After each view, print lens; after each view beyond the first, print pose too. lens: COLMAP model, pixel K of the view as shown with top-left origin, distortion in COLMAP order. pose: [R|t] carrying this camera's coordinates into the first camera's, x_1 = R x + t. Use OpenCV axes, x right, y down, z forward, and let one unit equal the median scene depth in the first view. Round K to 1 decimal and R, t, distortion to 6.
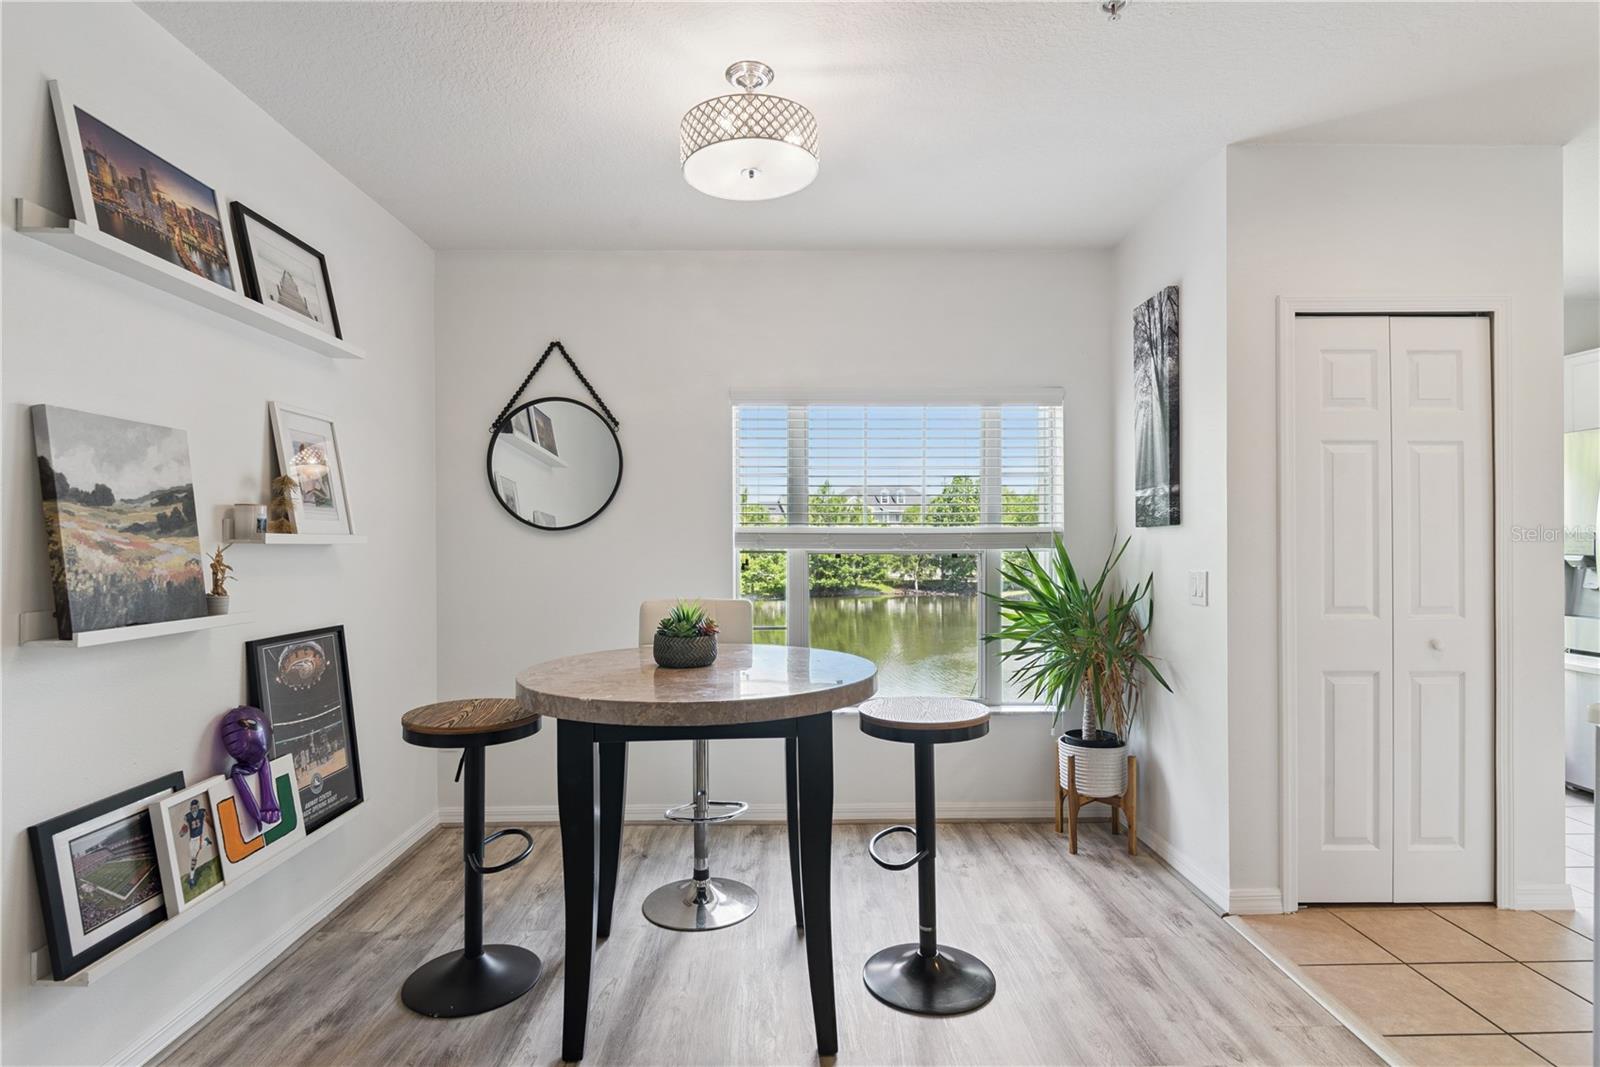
lens RADIAL K [[804.9, 0, 787.5], [0, 804.9, 544.6], [0, 0, 1]] dist [0.001241, -0.003899]
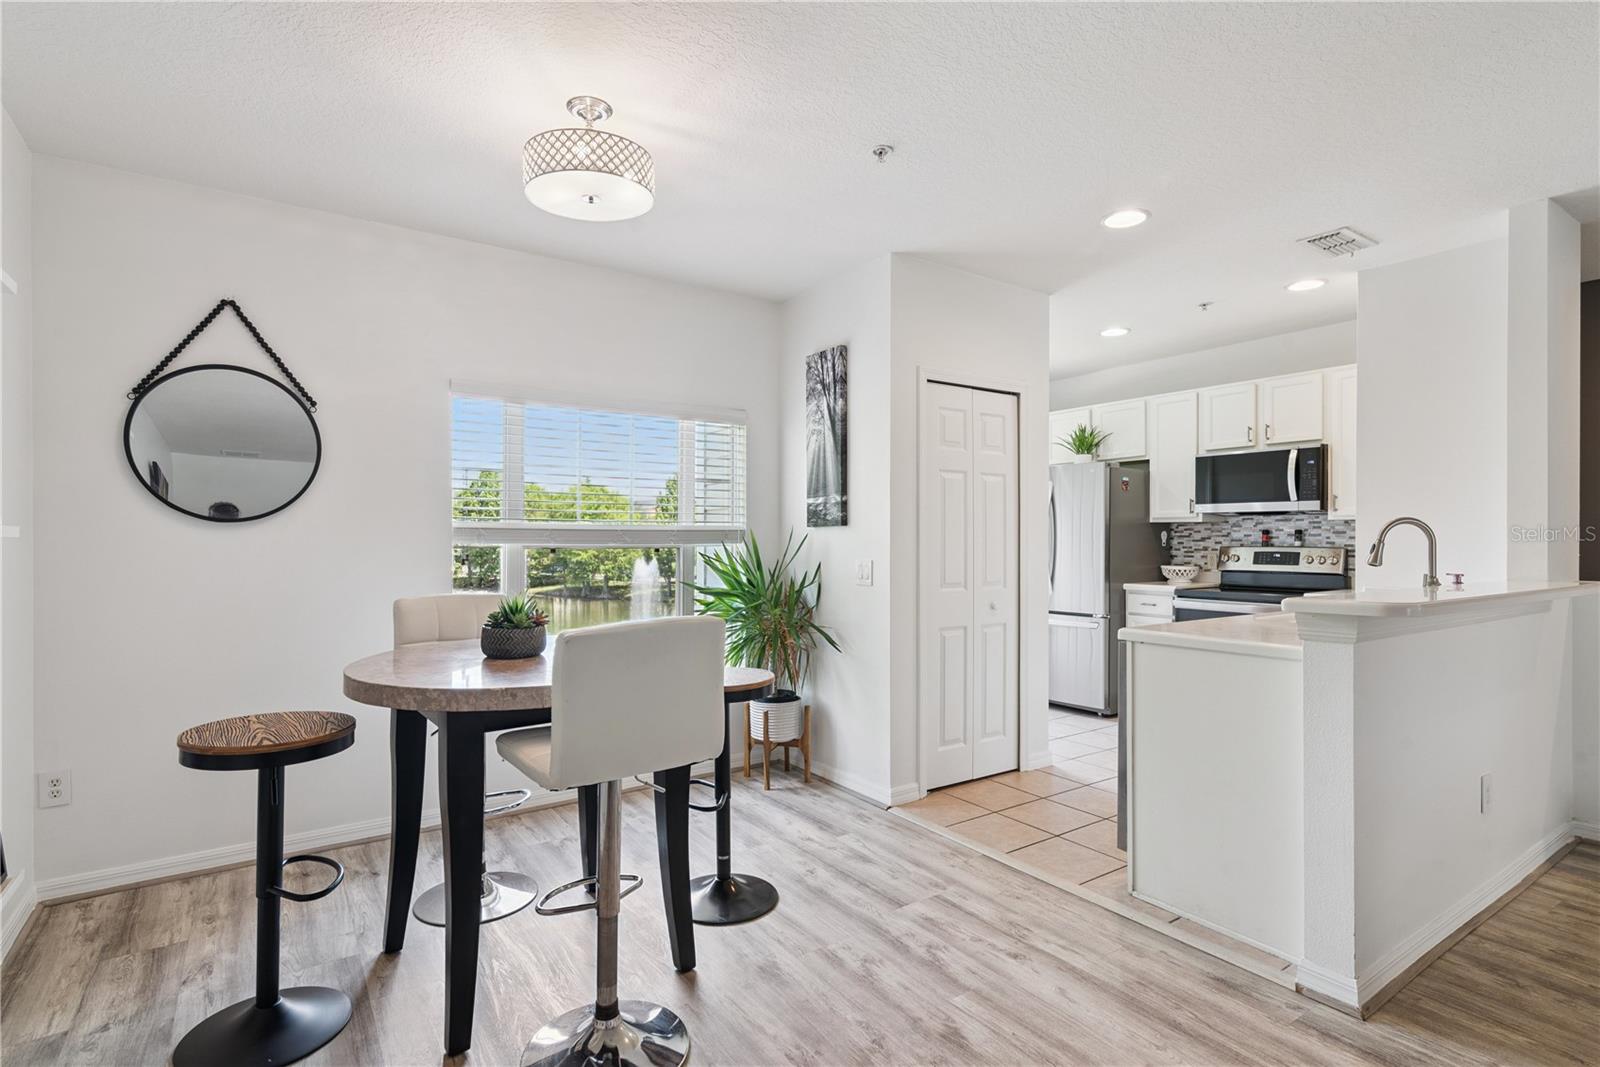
lens RADIAL K [[804.9, 0, 783.7], [0, 804.9, 542.5], [0, 0, 1]] dist [0.001241, -0.003899]
pose [[0.825725, 0.000976, 0.564072, -0.398191], [-0.002276, 0.999996, 0.001601, 0.001384], [-0.564069, -0.002606, 0.825724, -0.042956]]
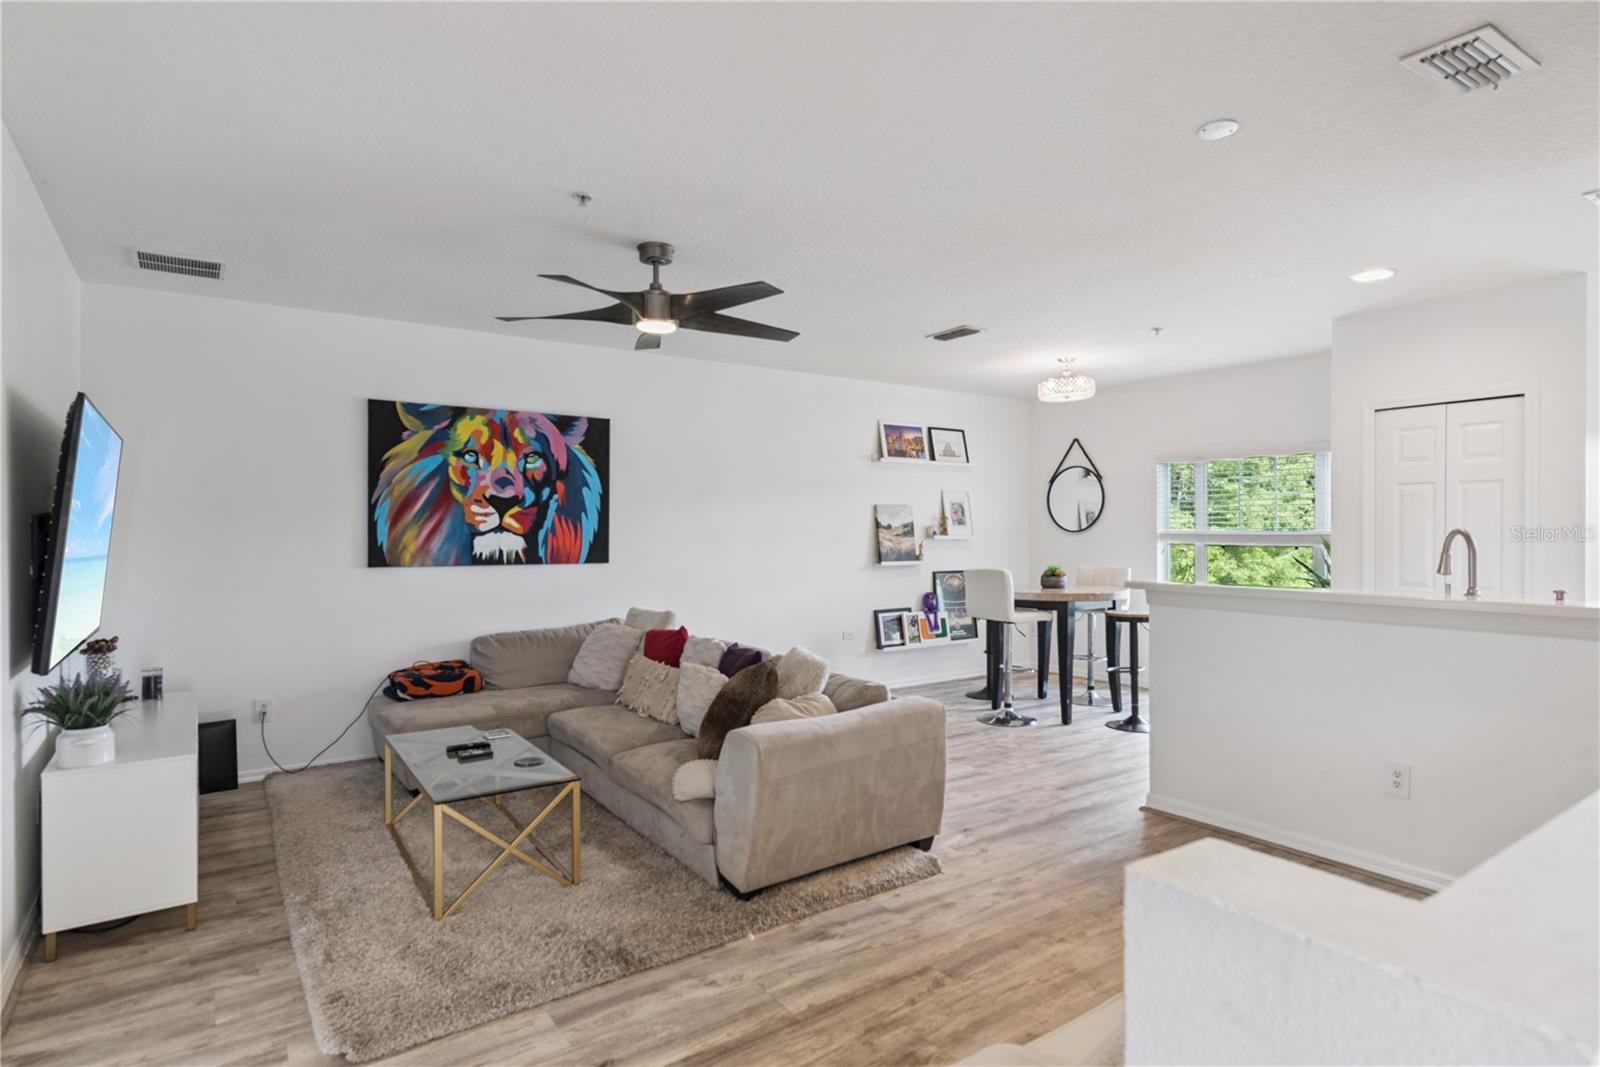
lens RADIAL K [[848.6, 0, 799.1], [0, 848.6, 537.4], [0, 0, 1]] dist [-0.000200, -0.000001]
pose [[0.581924, 0.007641, -0.813207, 1.475893], [0.000392, 0.999953, 0.009677, -0.034157], [0.813243, -0.005950, 0.581894, -1.144423]]
